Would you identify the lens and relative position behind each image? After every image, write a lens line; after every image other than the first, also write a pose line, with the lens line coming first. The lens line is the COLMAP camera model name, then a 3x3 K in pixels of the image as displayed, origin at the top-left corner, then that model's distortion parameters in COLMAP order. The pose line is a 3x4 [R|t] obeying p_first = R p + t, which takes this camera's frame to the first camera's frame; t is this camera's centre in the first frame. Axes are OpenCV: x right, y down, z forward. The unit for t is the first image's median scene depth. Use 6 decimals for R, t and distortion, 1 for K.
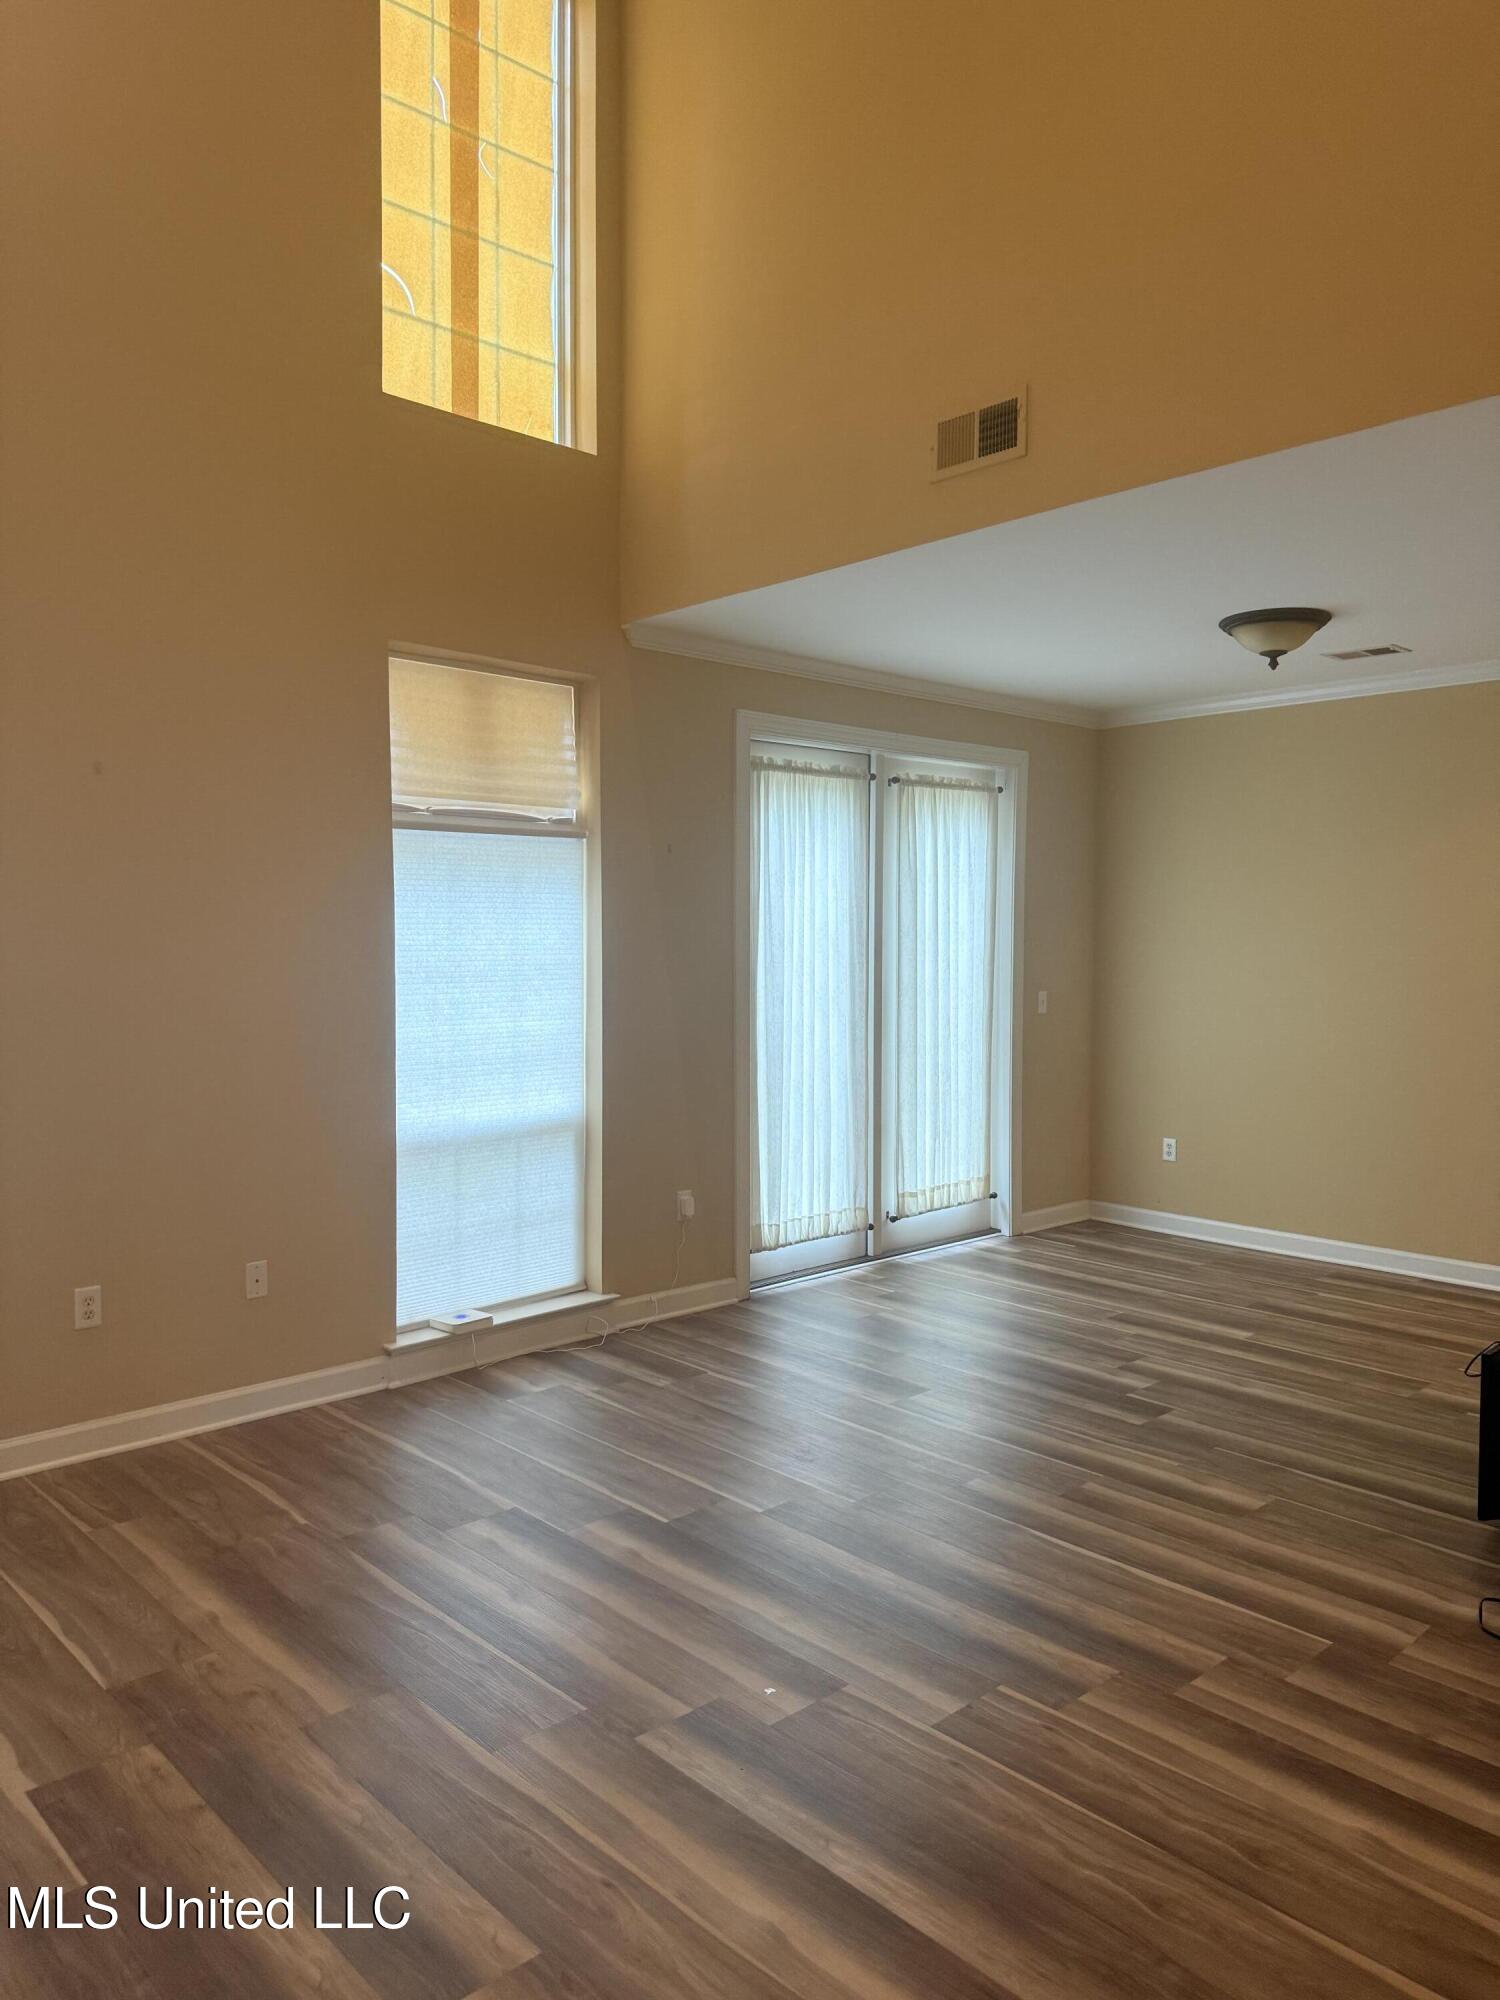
lens RADIAL K [[1415.2, 0, 749.1], [0, 1415.2, 1005.9], [0, 0, 1]] dist [0.079033, -0.102650]
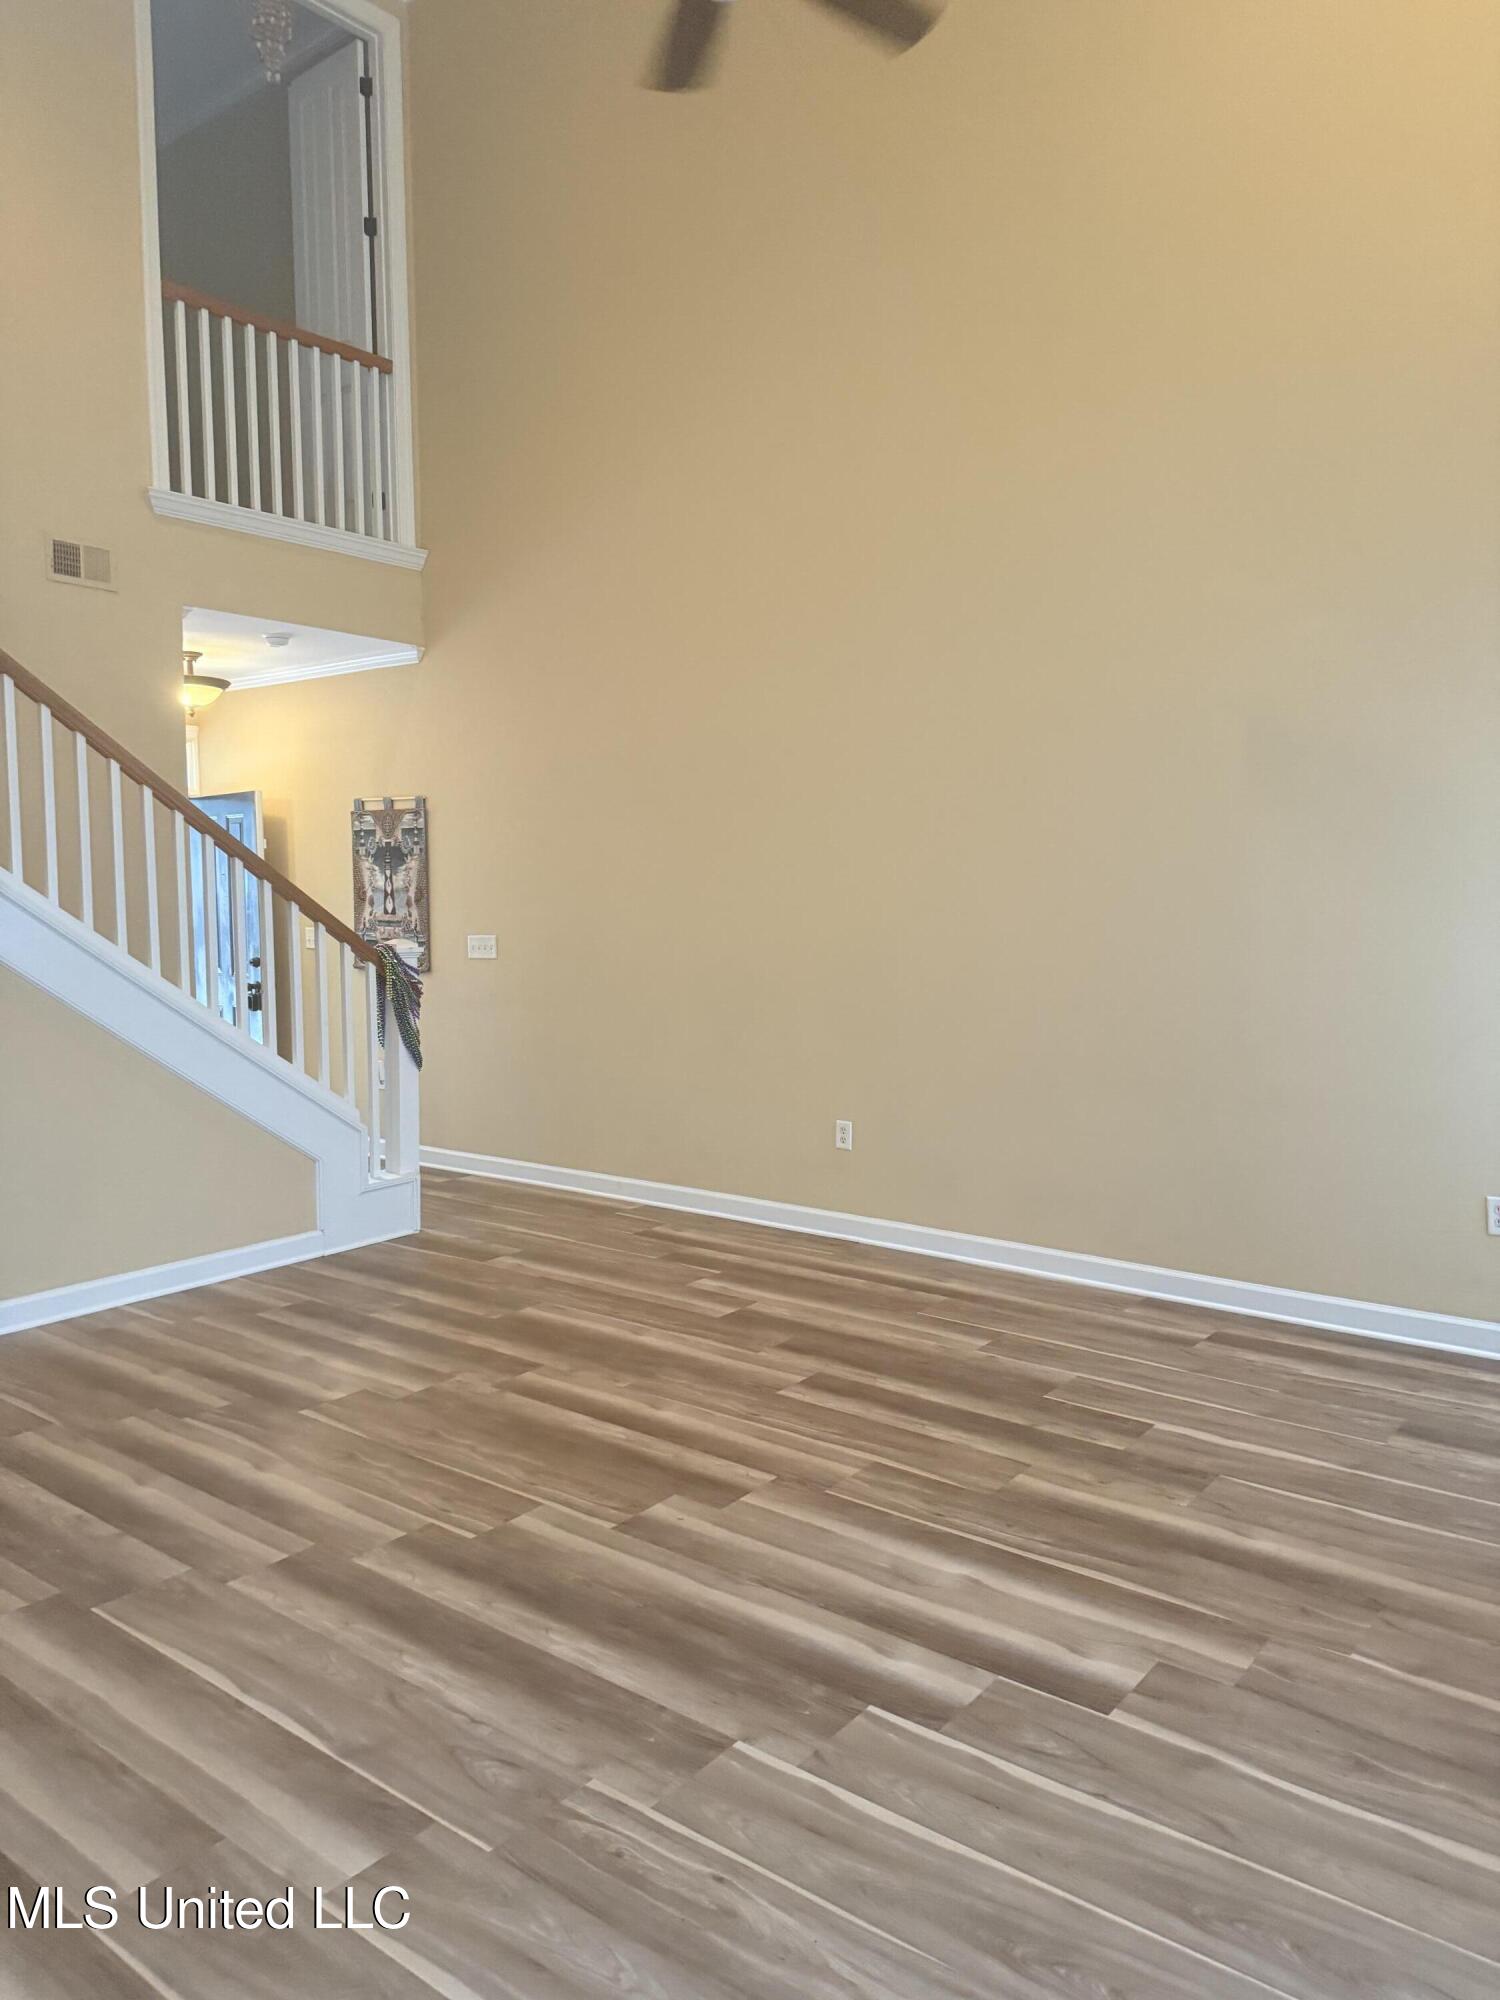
lens RADIAL K [[1415.2, 0, 753.9], [0, 1415.2, 998.7], [0, 0, 1]] dist [0.079033, -0.102650]
pose [[-0.988119, 0.016408, -0.152815, 0.073505], [-0.003342, 0.991756, 0.128098, -0.048113], [0.153657, 0.127087, -0.979918, 1.240969]]
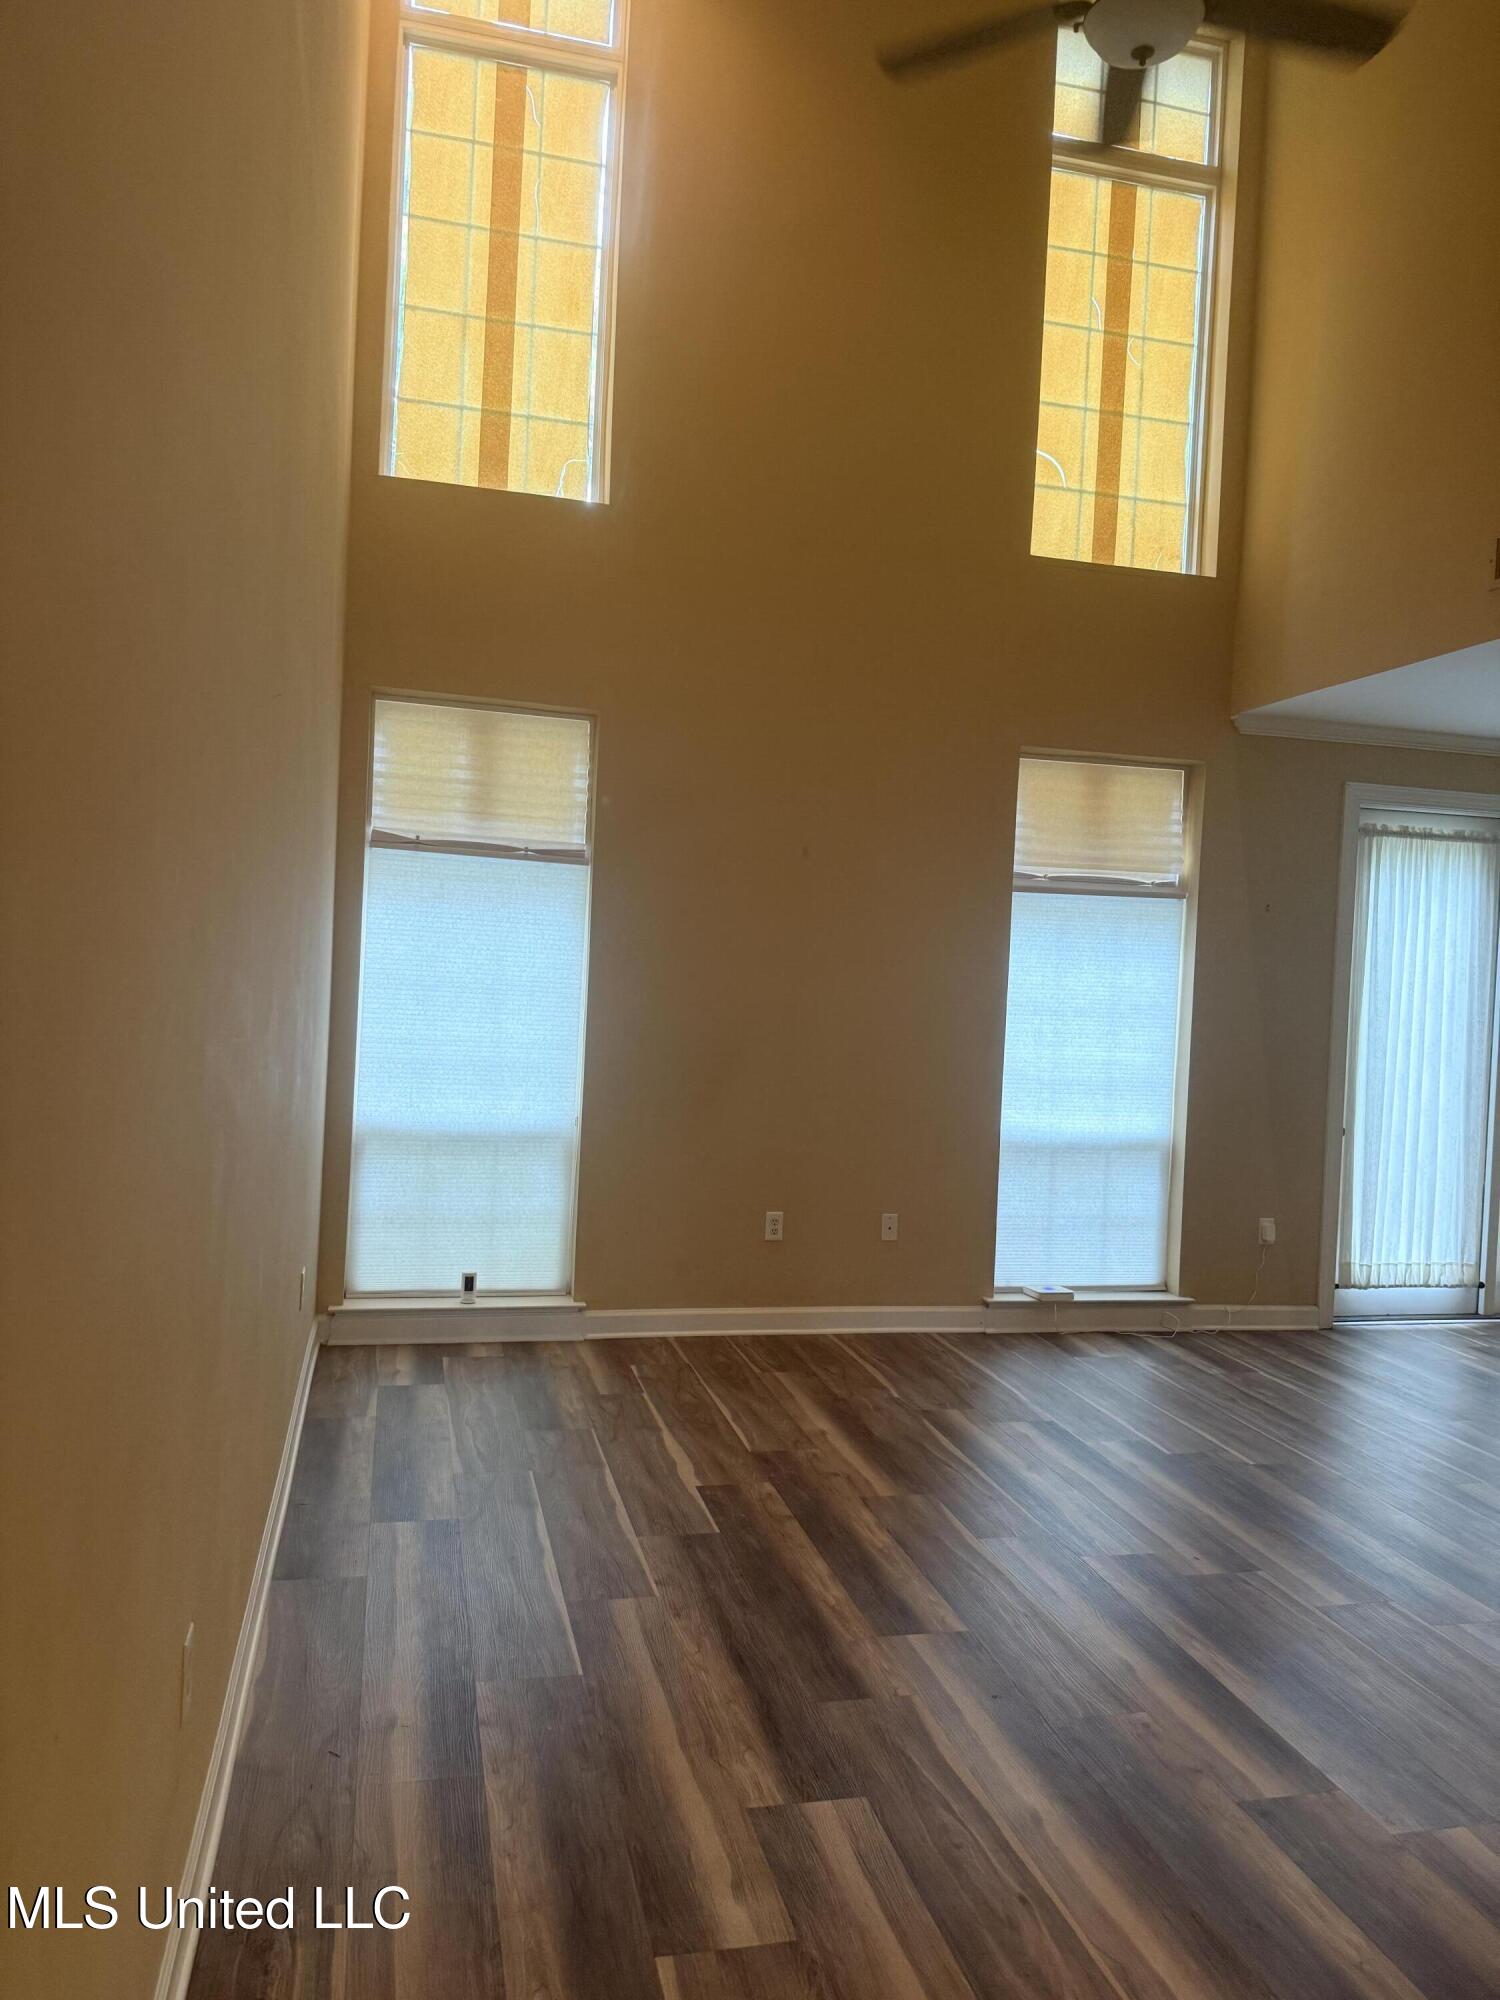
lens RADIAL K [[1415.2, 0, 742.3], [0, 1415.2, 998.8], [0, 0, 1]] dist [0.079033, -0.102650]
pose [[0.871242, 0.048022, -0.488499, 0.158533], [-0.068711, 0.997336, -0.024503, 0.018709], [0.486021, 0.054913, 0.872220, -0.214557]]
